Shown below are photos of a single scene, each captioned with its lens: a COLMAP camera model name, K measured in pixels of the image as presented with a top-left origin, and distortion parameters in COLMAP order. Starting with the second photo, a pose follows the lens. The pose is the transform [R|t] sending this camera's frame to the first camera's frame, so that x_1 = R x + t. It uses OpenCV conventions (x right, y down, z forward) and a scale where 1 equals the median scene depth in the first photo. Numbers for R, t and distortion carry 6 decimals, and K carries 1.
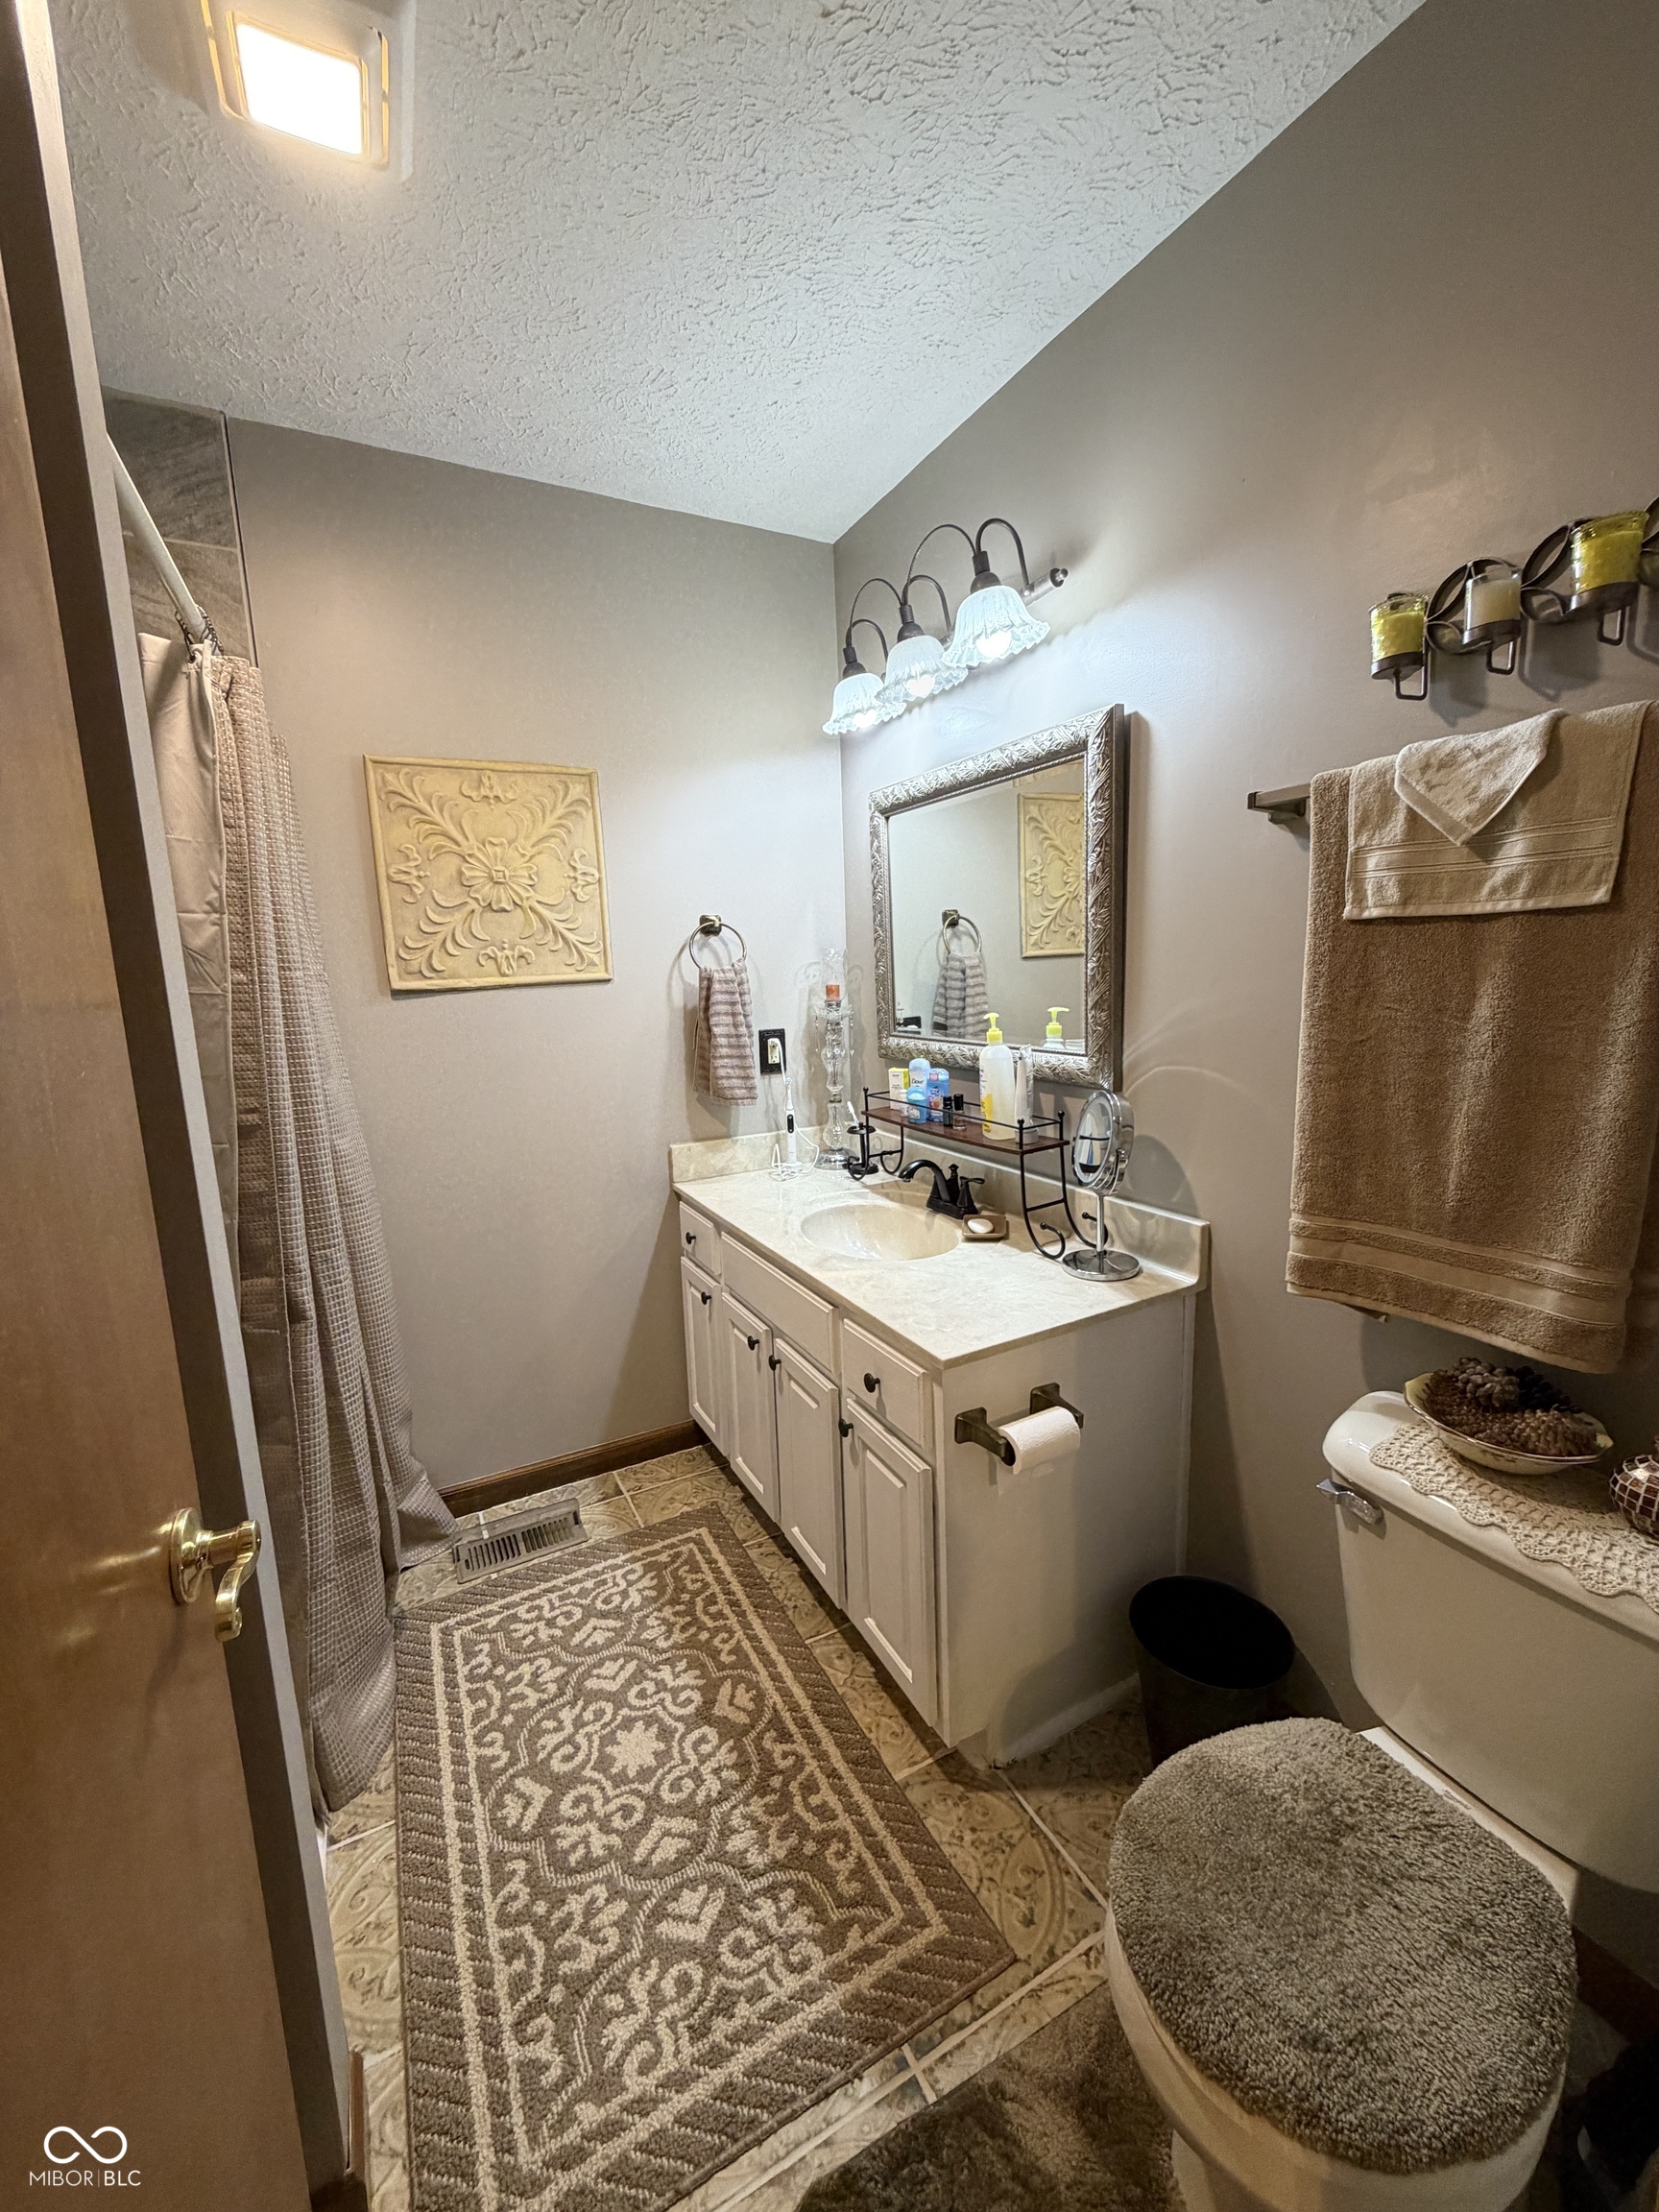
lens RADIAL K [[881.1, 0, 829.6], [0, 881.1, 1097.7], [0, 0, 1]] dist [-0.000573, 0.000634]
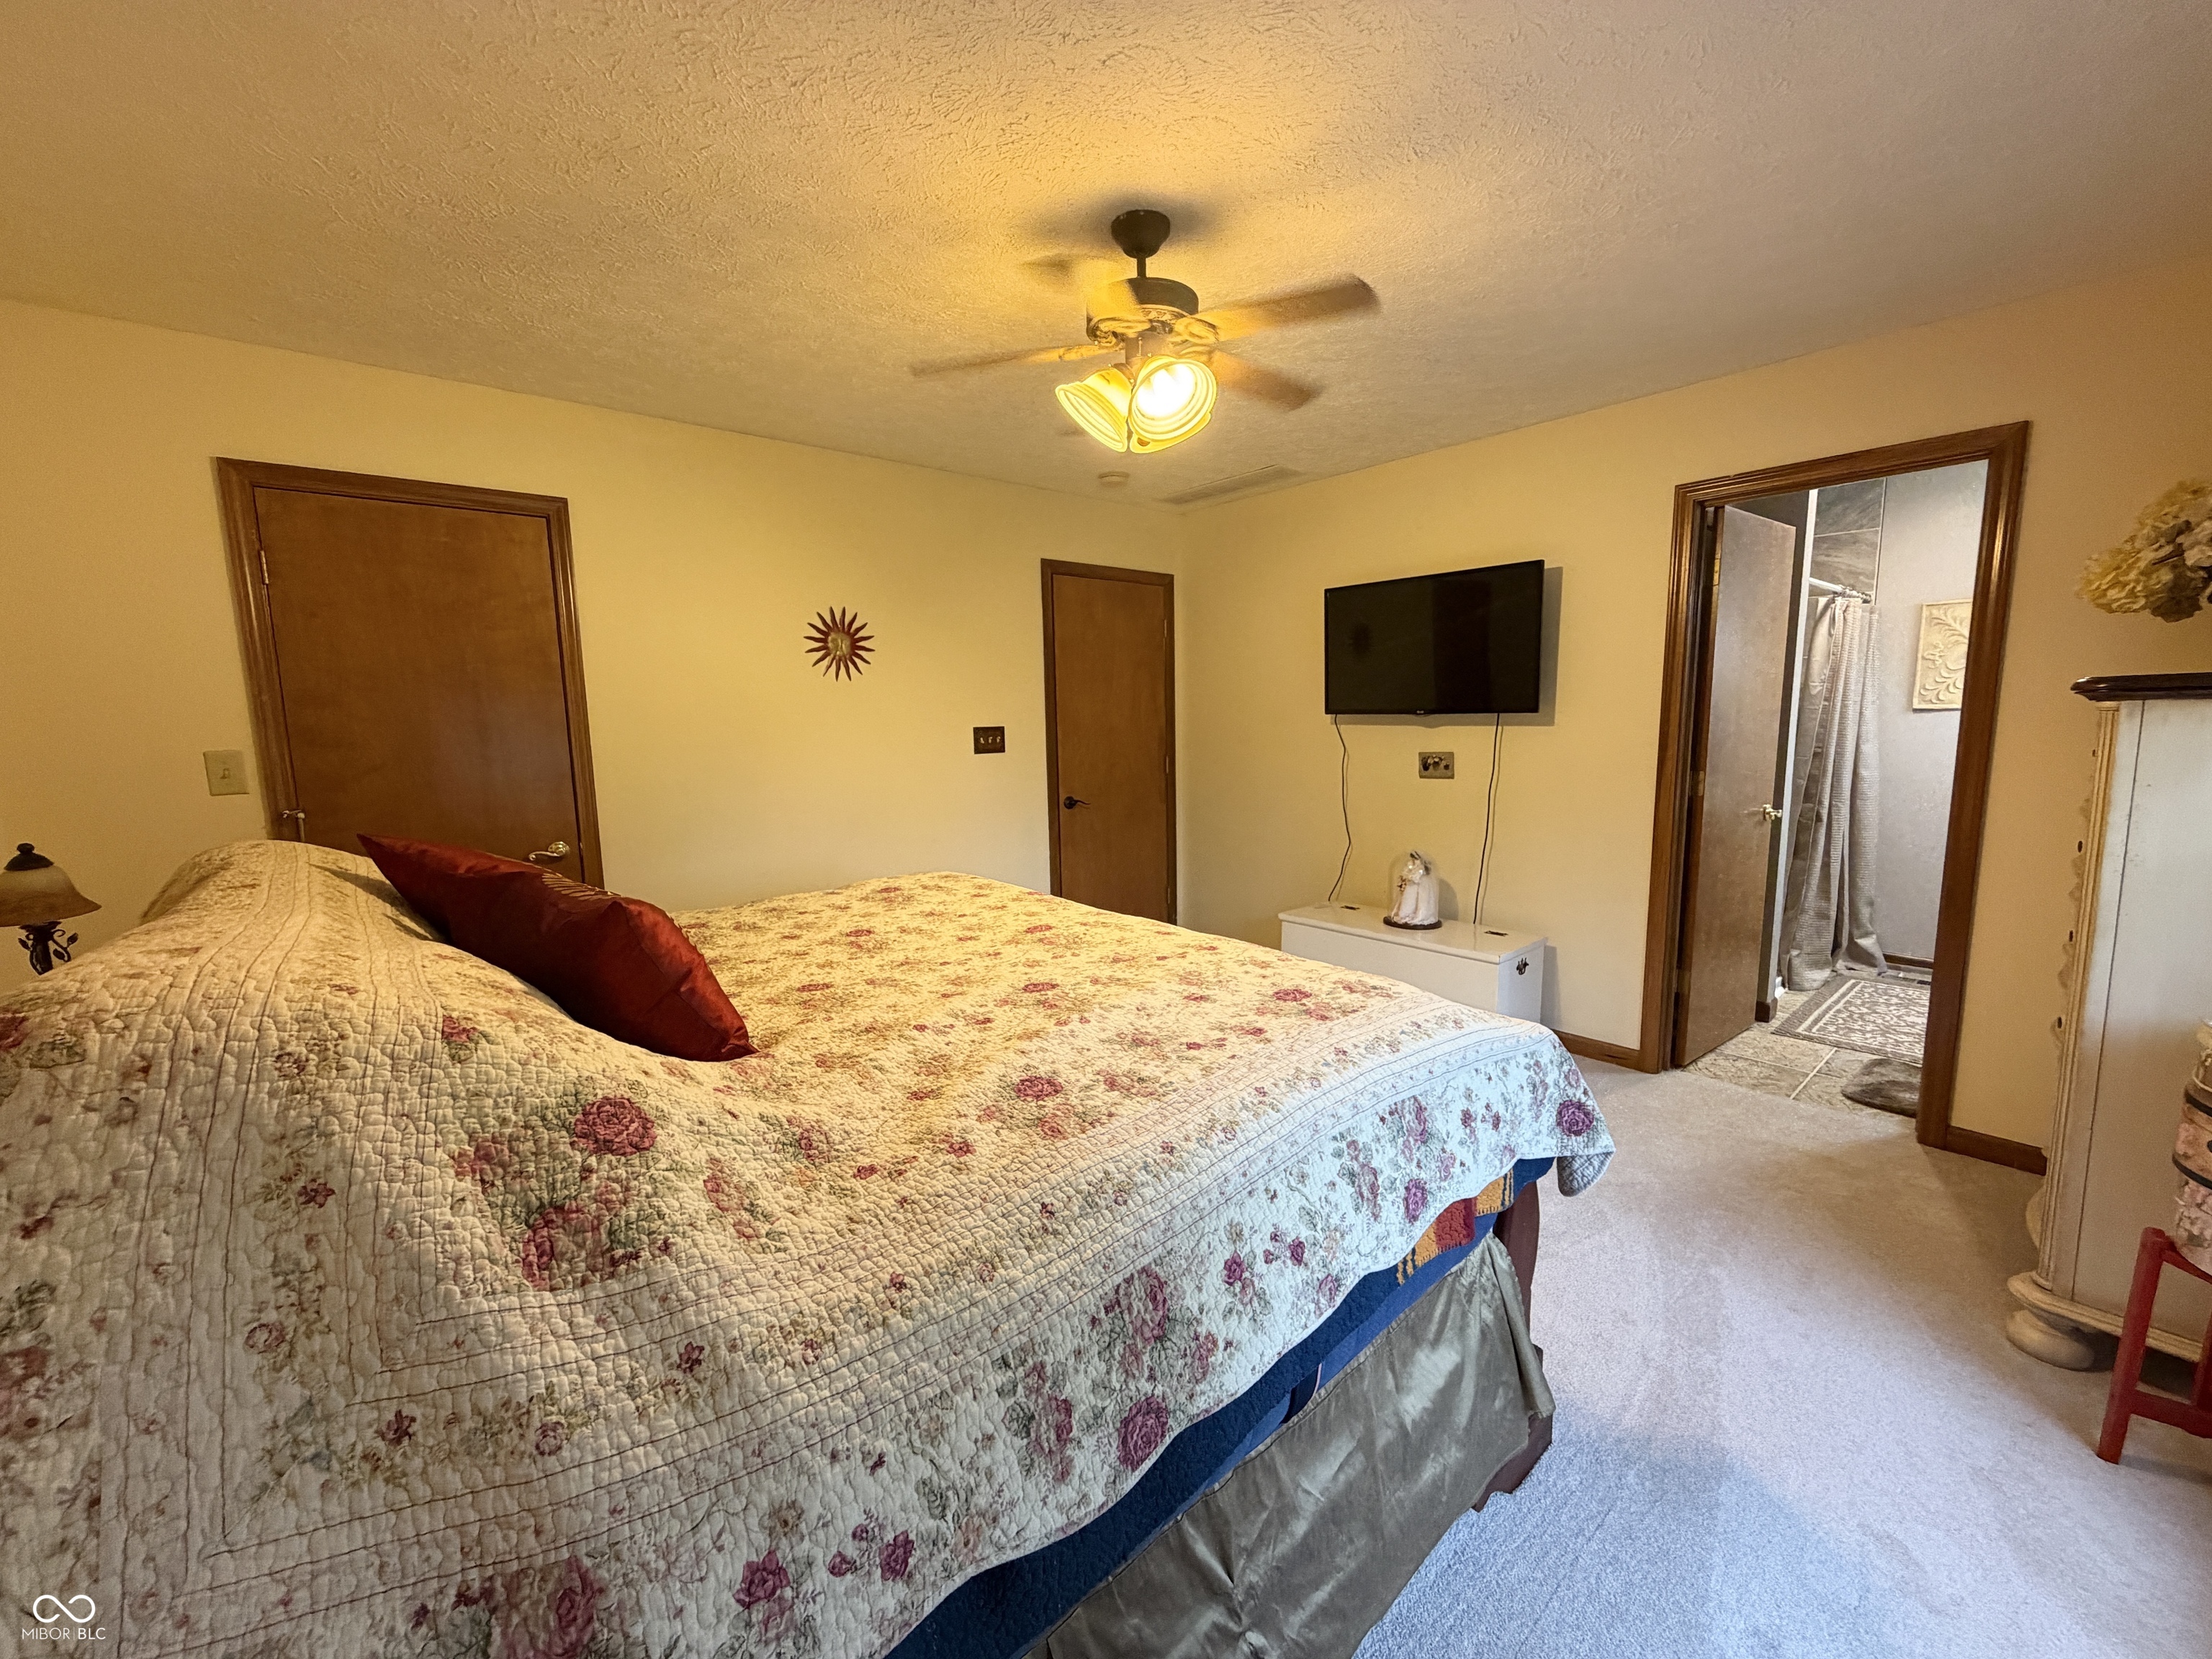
lens RADIAL K [[902.3, 0, 1068.9], [0, 902.3, 842.5], [0, 0, 1]] dist [-0.000385, 0.000138]
pose [[0.212159, 0.166349, -0.962973, 1.692434], [-0.139513, 0.980468, 0.138634, 0.245786], [0.967225, 0.104935, 0.231223, -2.006689]]
